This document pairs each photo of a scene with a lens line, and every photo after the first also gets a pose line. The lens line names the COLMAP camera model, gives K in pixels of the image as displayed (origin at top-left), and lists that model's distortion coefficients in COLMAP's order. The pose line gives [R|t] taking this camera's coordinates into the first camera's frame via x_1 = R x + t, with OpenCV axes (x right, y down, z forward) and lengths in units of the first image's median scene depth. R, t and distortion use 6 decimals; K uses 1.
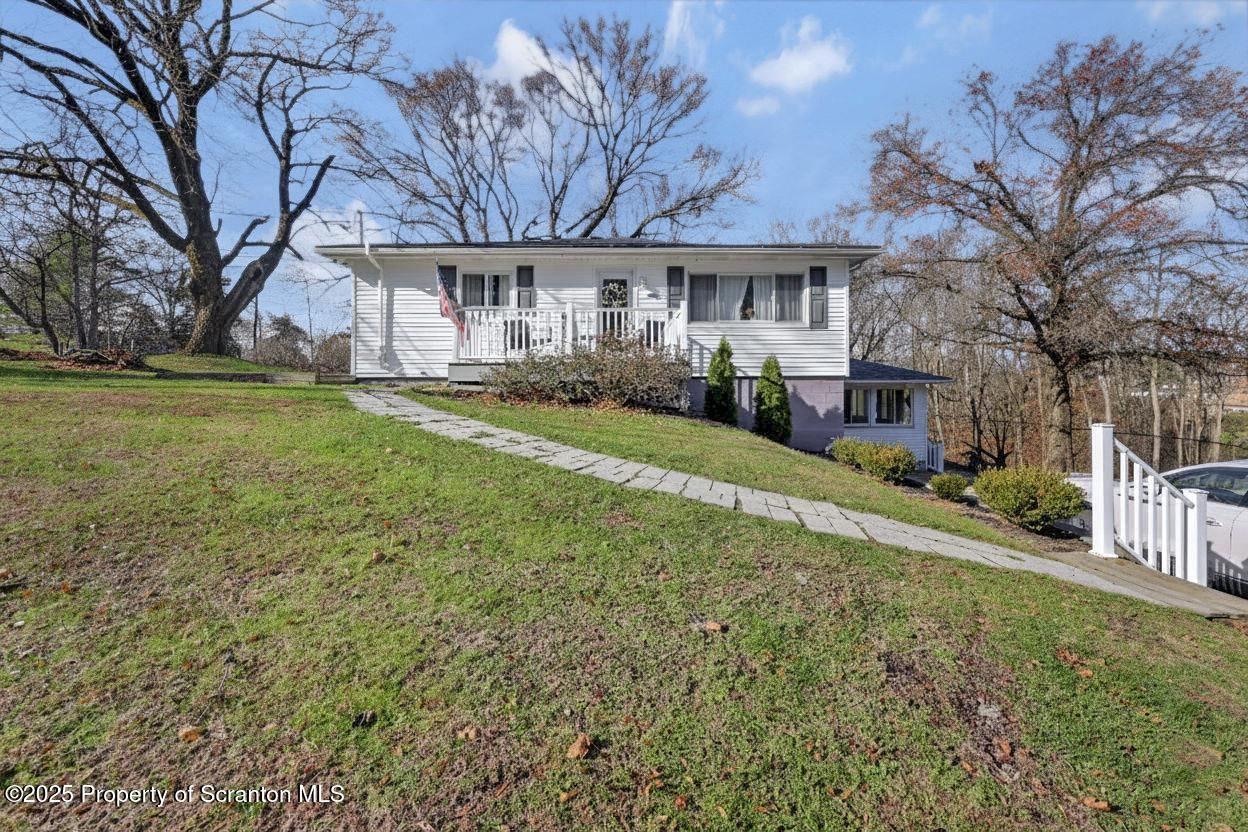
lens RADIAL K [[540.0, 0, 624.3], [0, 540.0, 382.0], [0, 0, 1]] dist [-0.001388, -0.000221]
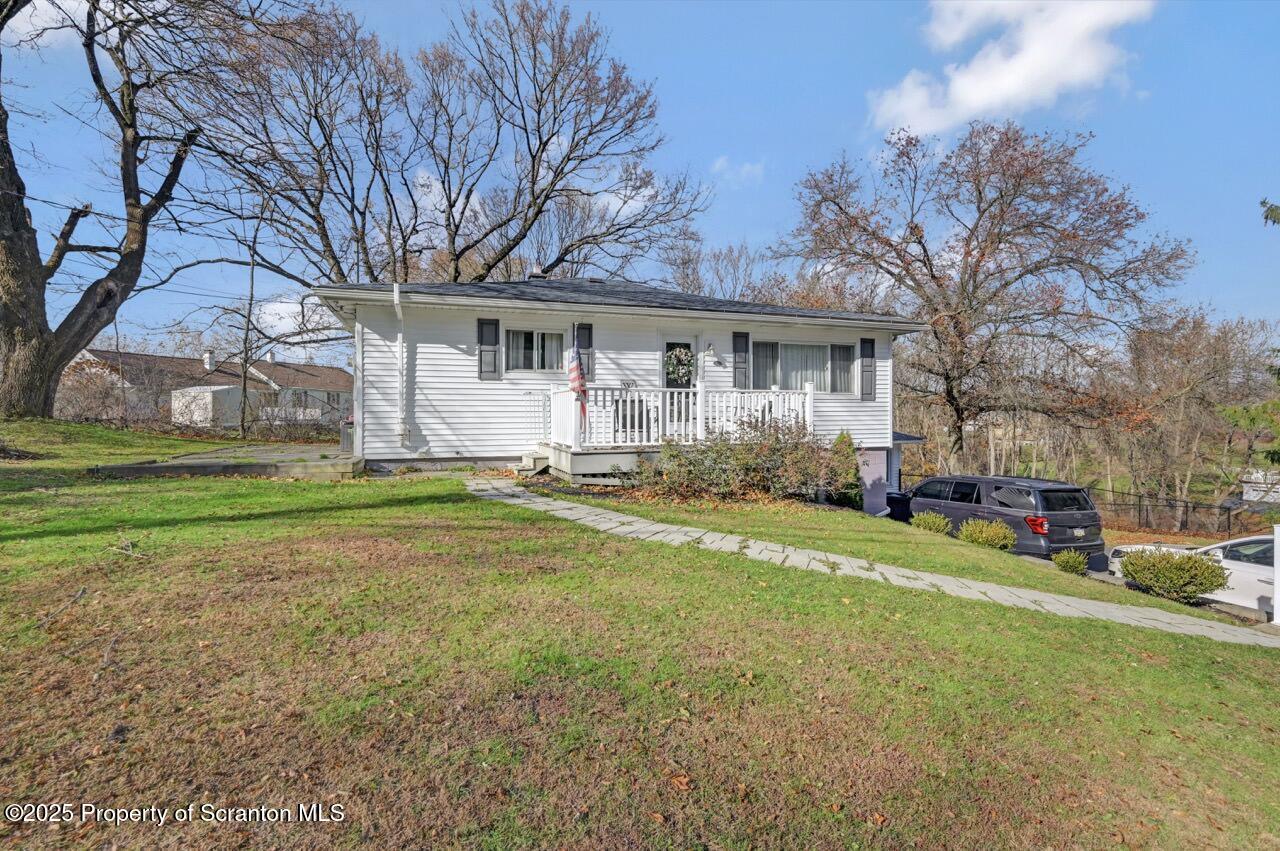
lens RADIAL K [[620.7, 0, 664.9], [0, 620.7, 424.7], [0, 0, 1]] dist [-0.000591, -0.000633]
pose [[0.942924, -0.004002, 0.332983, -0.293734], [-0.000347, 0.999915, 0.013001, -0.052173], [-0.333007, -0.012374, 0.942843, 0.025573]]
